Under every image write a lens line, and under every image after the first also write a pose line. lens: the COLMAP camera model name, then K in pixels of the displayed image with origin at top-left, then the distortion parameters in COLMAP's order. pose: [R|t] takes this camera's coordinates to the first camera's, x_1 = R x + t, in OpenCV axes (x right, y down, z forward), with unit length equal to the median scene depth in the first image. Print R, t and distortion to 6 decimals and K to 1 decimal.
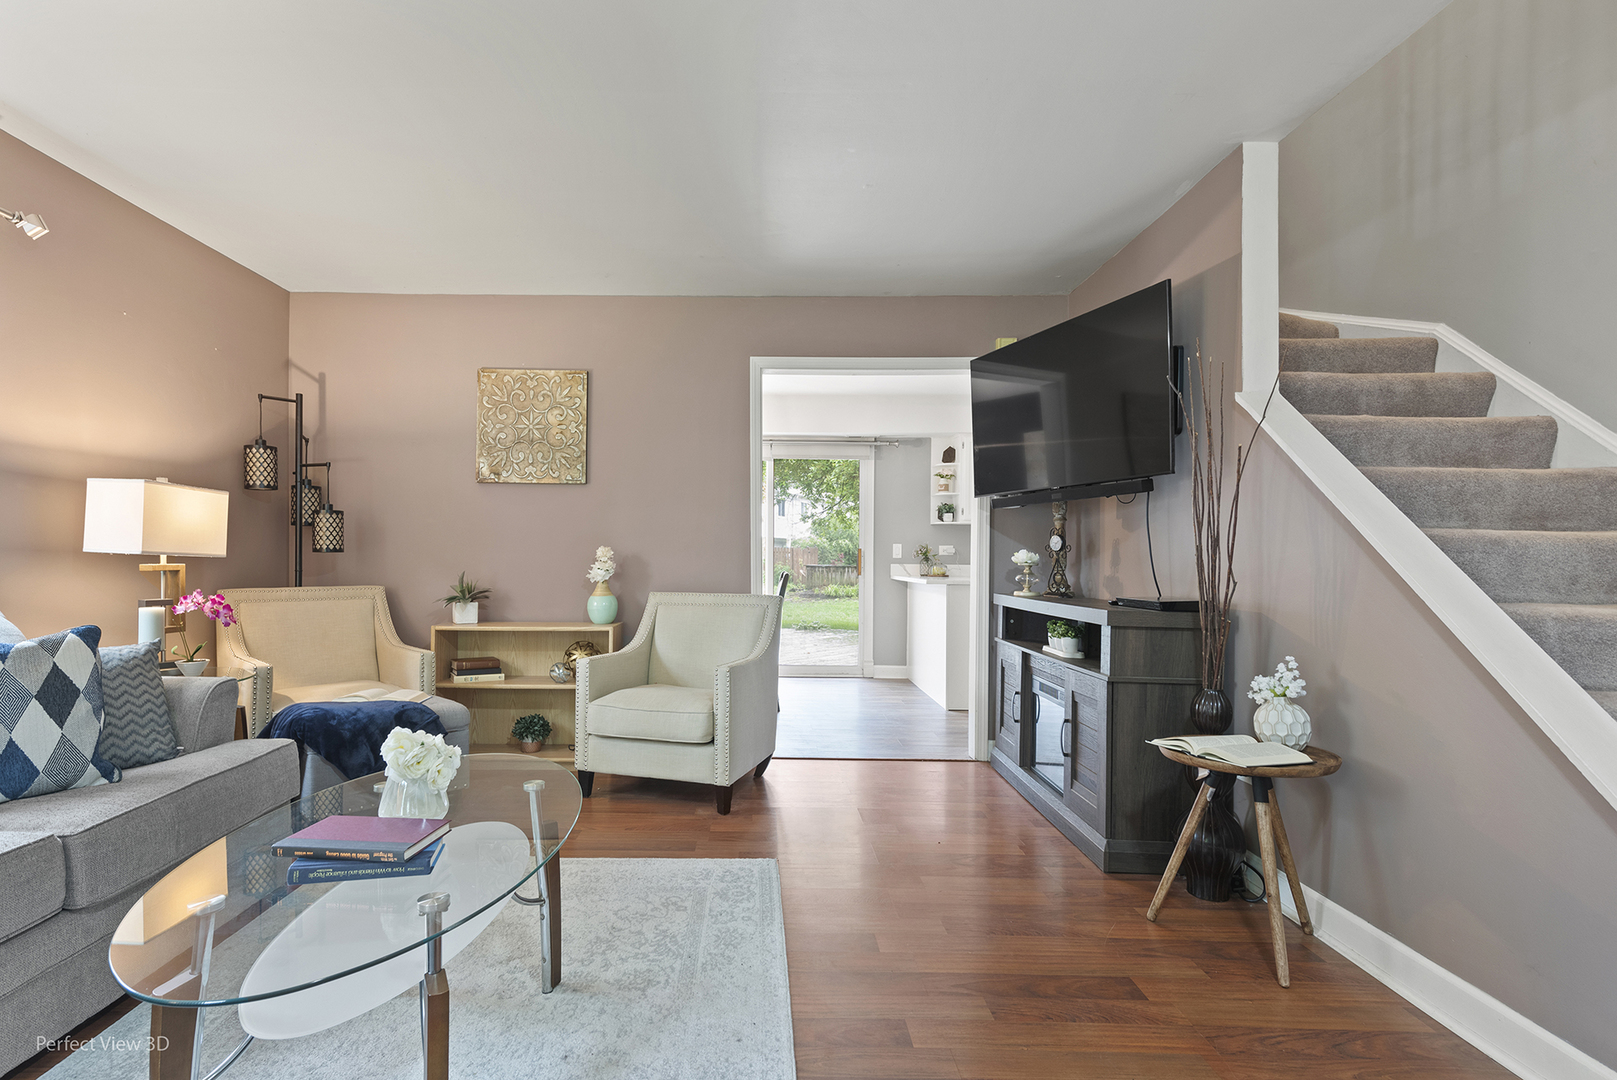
lens RADIAL K [[777.4, 0, 756.6], [0, 777.4, 561.5], [0, 0, 1]] dist [0.007287, -0.004278]
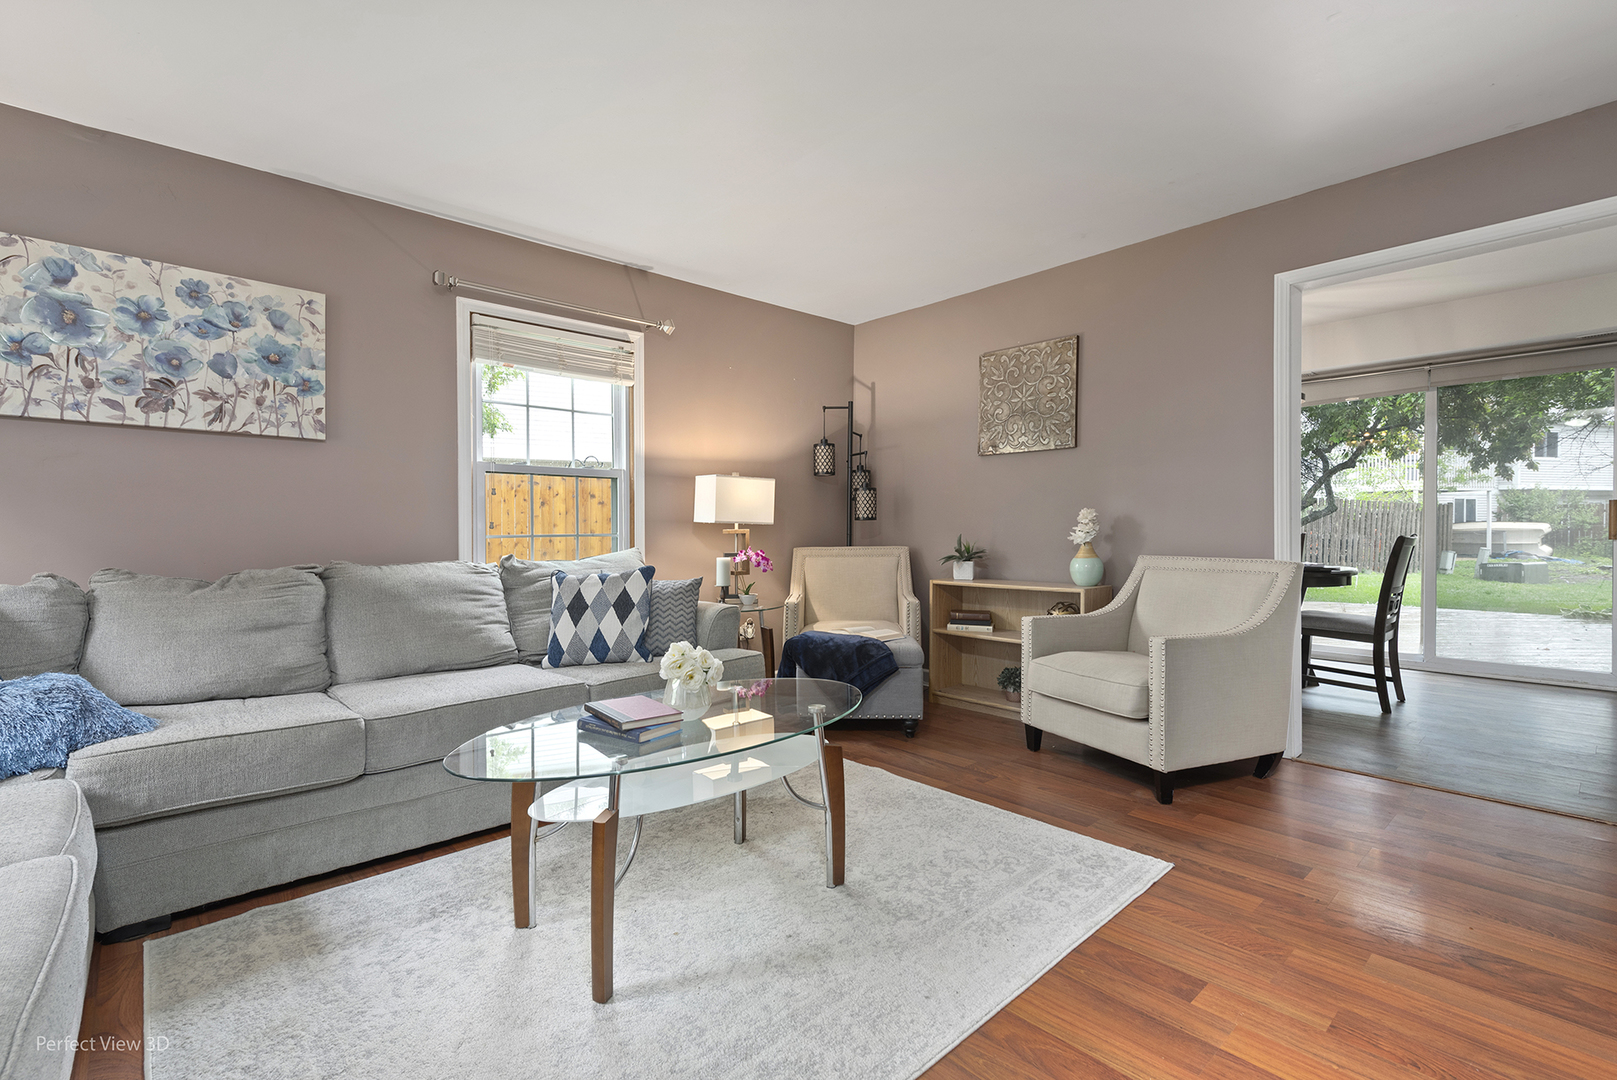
lens RADIAL K [[710.6, 0, 797.4], [0, 710.6, 528.1], [0, 0, 1]] dist [-0.002712, -0.002318]
pose [[0.666798, -0.013248, -0.745121, 0.287743], [0.010703, 0.999909, -0.008201, 0.011422], [0.745162, -0.002507, 0.666879, 0.143786]]
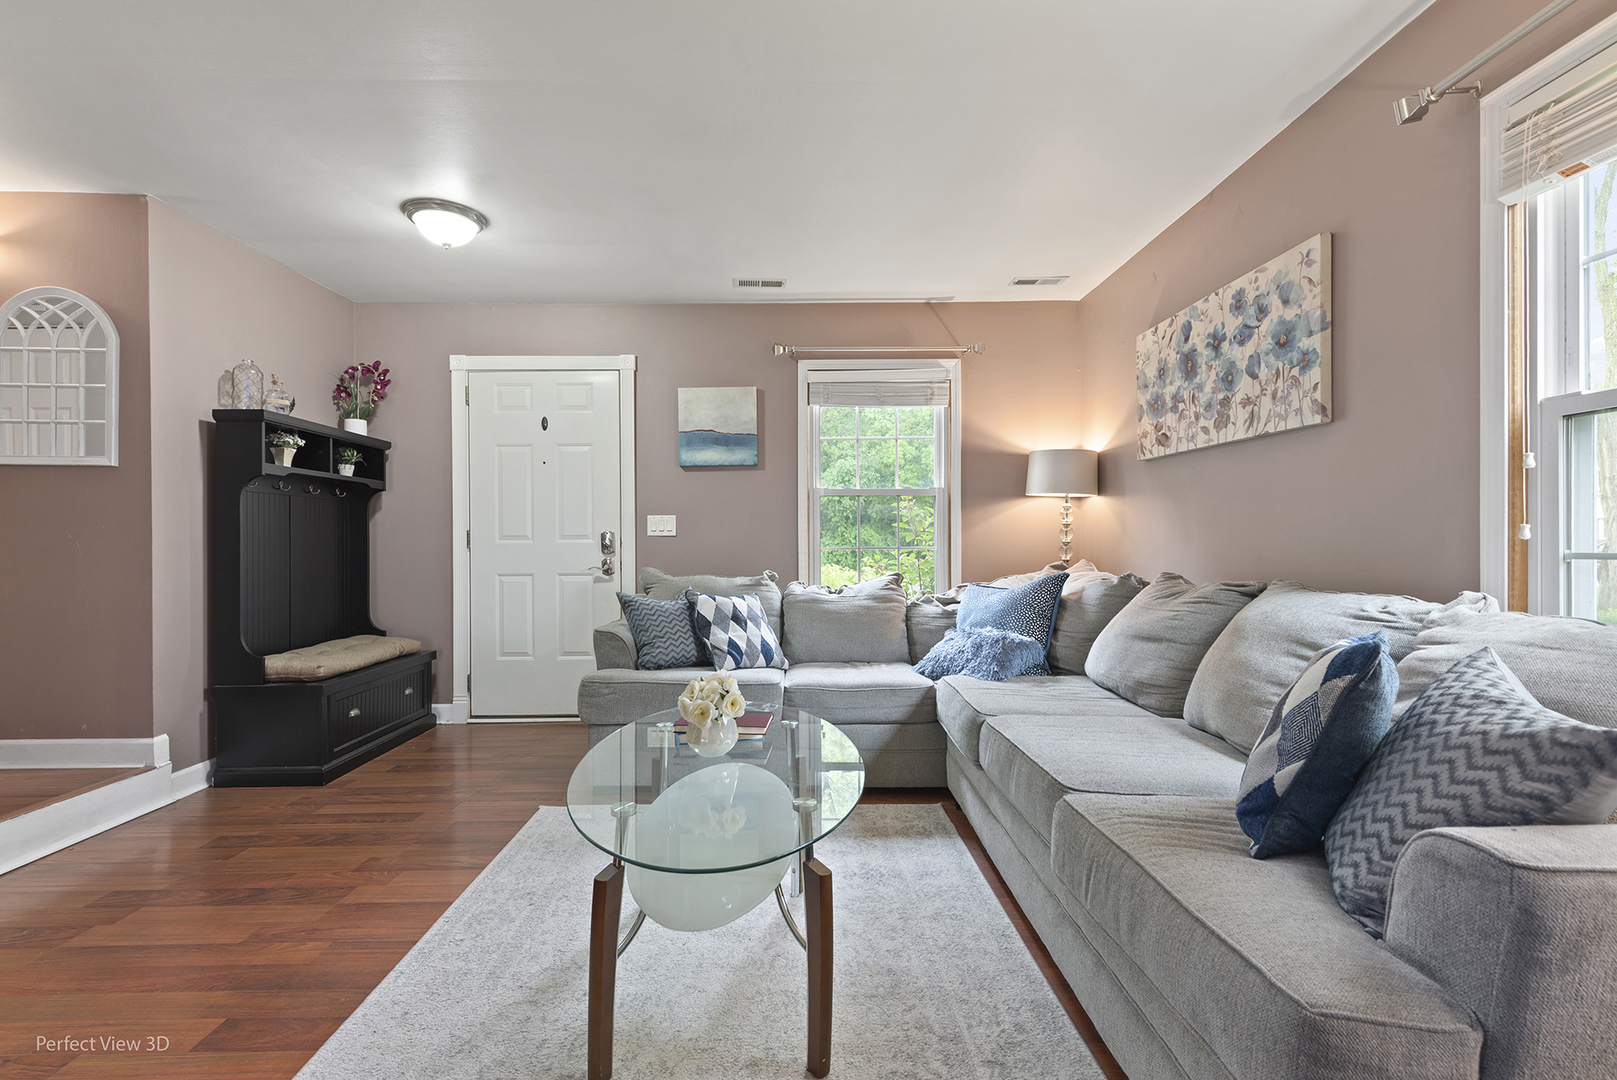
lens RADIAL K [[692.1, 0, 764.5], [0, 692.1, 541.1], [0, 0, 1]] dist [0.008512, -0.000030]
pose [[-0.999950, -0.007068, 0.007047, -0.227101], [-0.007077, 0.999974, -0.001317, 0.005156], [-0.007037, -0.001367, -0.999974, 0.947326]]
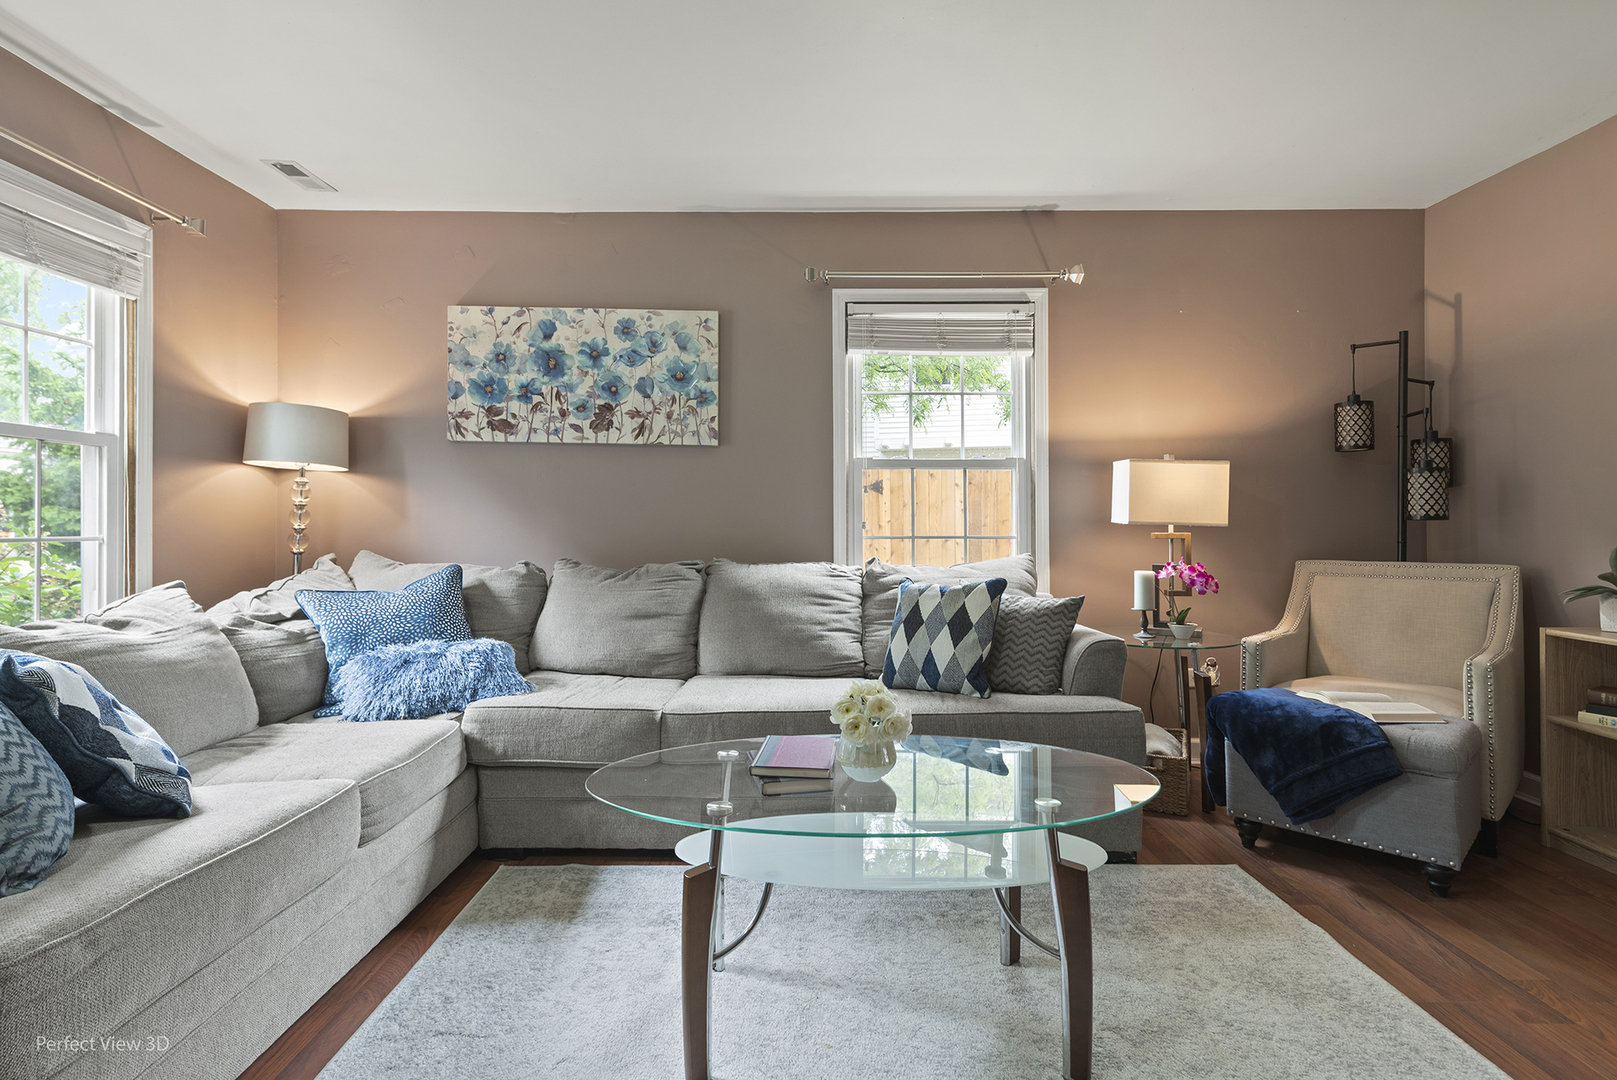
lens RADIAL K [[807.6, 0, 807.2], [0, 807.6, 509.7], [0, 0, 1]] dist [0.009892, -0.005042]
pose [[-0.000970, -0.026148, -0.999658, 0.319678], [-0.003558, 0.999652, -0.026145, 0.001976], [0.999993, 0.003532, -0.001063, 0.412381]]
